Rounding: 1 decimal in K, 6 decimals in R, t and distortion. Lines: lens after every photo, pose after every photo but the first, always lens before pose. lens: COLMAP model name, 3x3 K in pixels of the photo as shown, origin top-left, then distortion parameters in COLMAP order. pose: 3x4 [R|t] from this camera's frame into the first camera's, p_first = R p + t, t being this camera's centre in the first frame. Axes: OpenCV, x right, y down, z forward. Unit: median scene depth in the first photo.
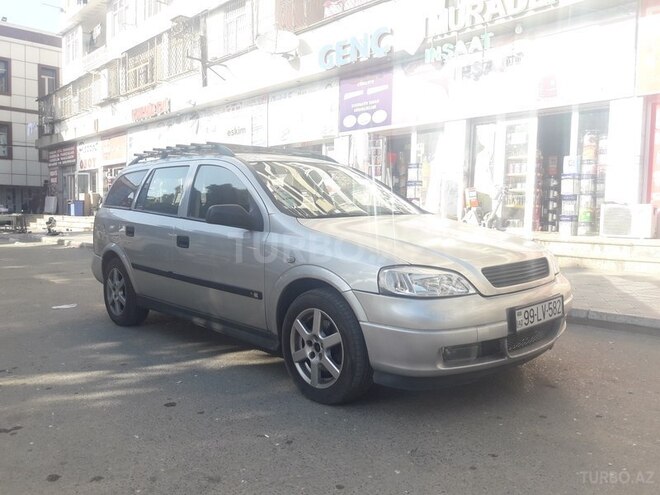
lens RADIAL K [[531.8, 0, 334.0], [0, 531.8, 246.4], [0, 0, 1]] dist [0.050066, -0.099739]
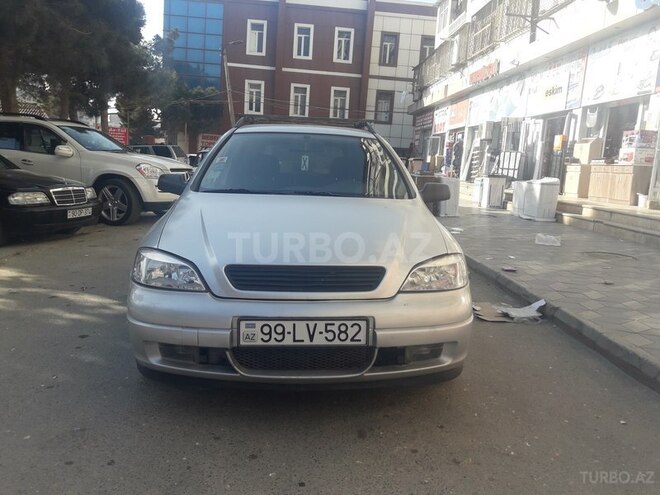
lens RADIAL K [[531.8, 0, 334.0], [0, 531.8, 246.4], [0, 0, 1]] dist [0.050066, -0.099739]
pose [[0.774018, 0.135965, -0.618393, 0.092990], [-0.094467, 0.990538, 0.099547, -0.008524], [0.626077, -0.018634, 0.779539, 0.045114]]
